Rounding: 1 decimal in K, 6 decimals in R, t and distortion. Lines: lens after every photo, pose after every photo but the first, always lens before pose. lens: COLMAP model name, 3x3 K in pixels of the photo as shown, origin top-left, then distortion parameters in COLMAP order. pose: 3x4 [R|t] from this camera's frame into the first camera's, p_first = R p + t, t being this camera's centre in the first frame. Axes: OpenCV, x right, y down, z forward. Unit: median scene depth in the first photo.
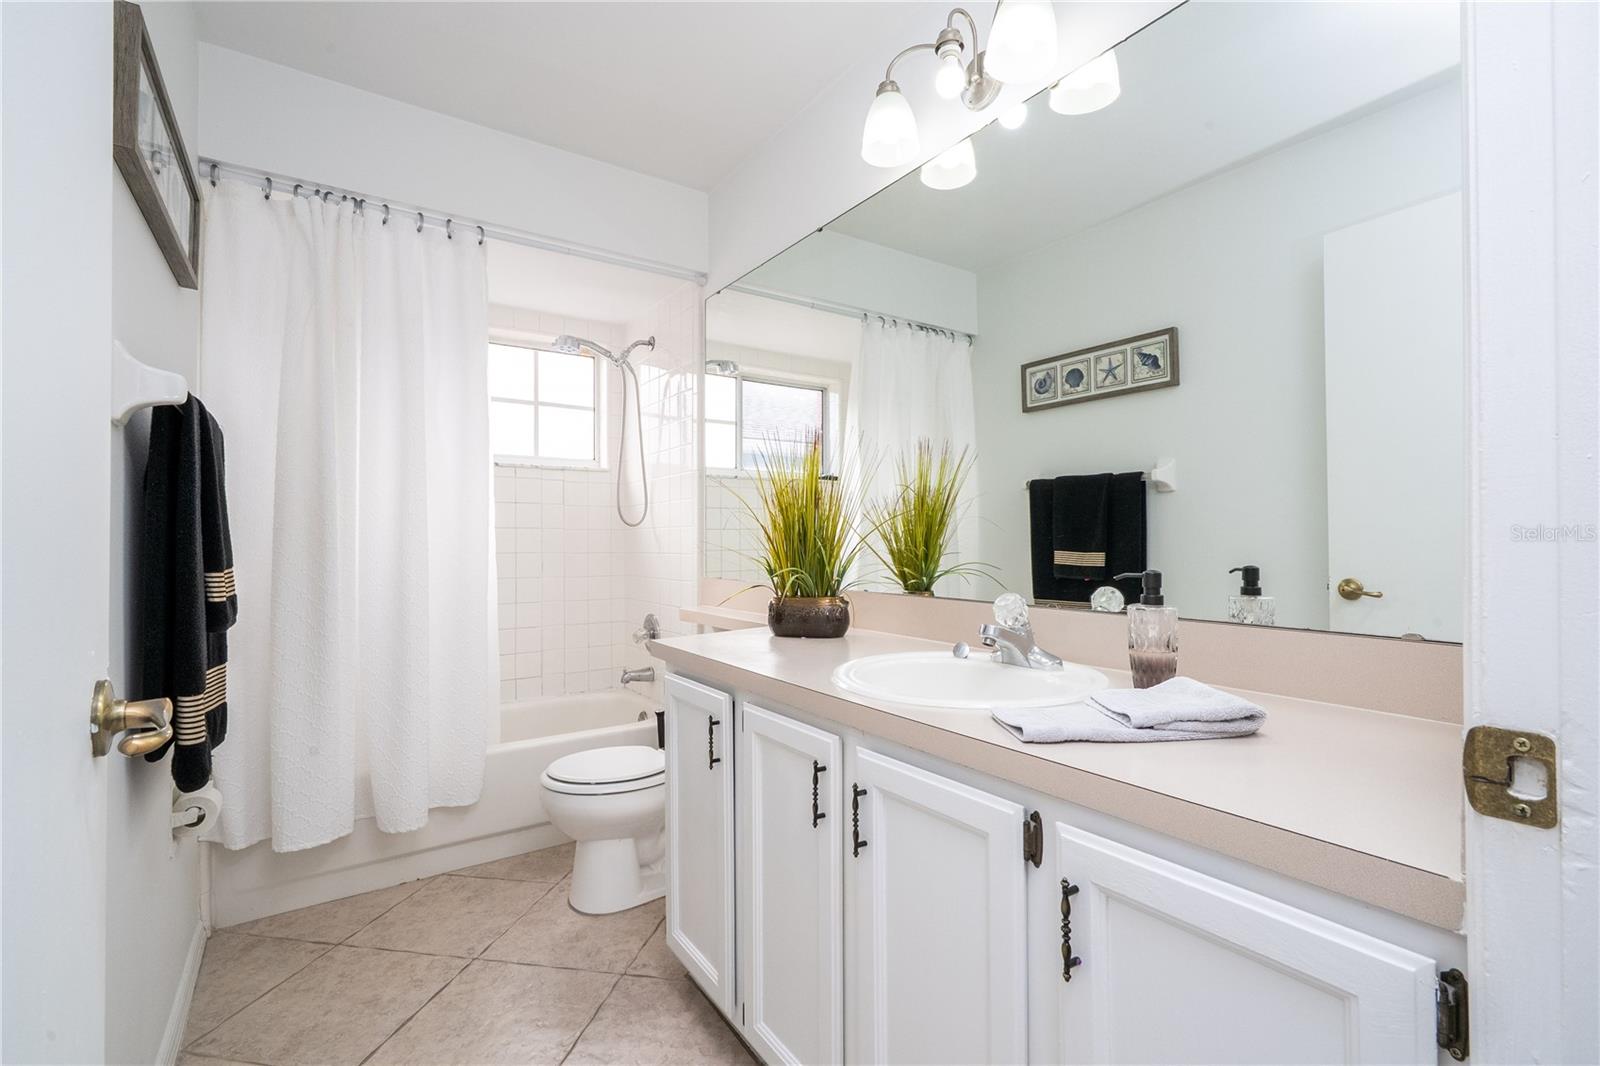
lens RADIAL K [[718.9, 0, 809.0], [0, 718.9, 533.4], [0, 0, 1]] dist [0.001190, 0.000748]
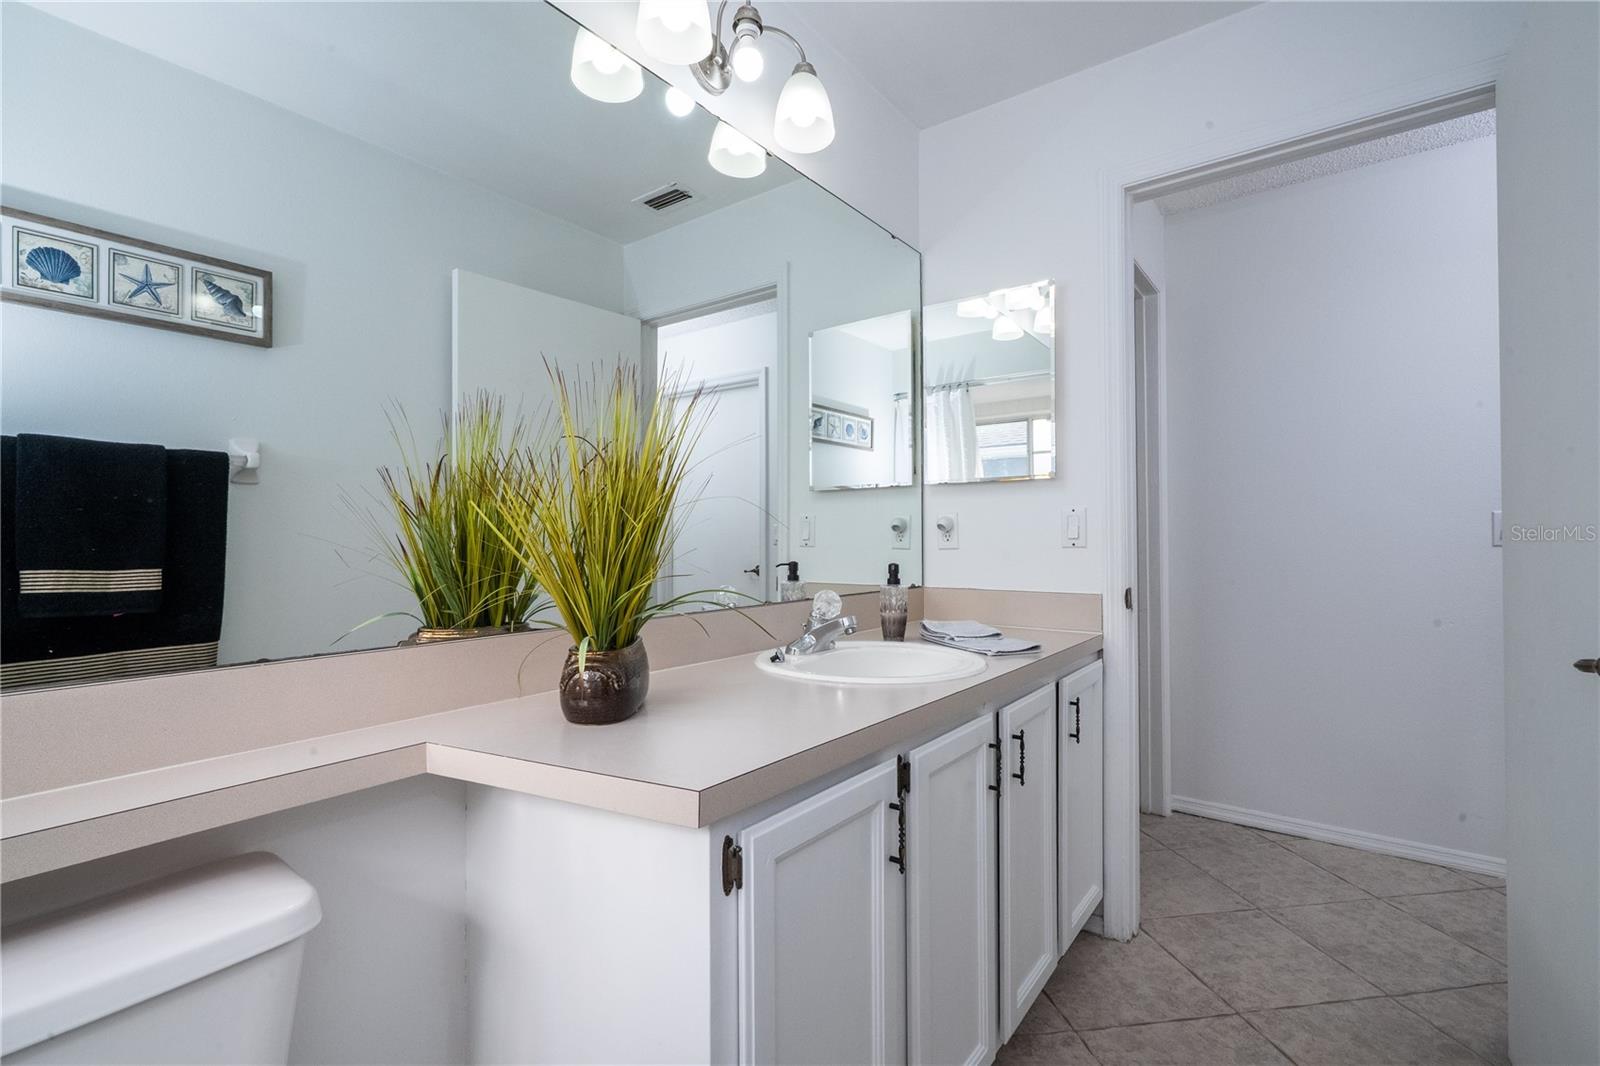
lens RADIAL K [[720.6, 0, 812.7], [0, 720.6, 531.9], [0, 0, 1]] dist [0.000986, 0.000341]
pose [[-0.325002, 0.009493, 0.945666, -0.390360], [-0.003803, 0.999928, -0.011344, -0.000350], [-0.945706, -0.007283, -0.324943, 0.657878]]
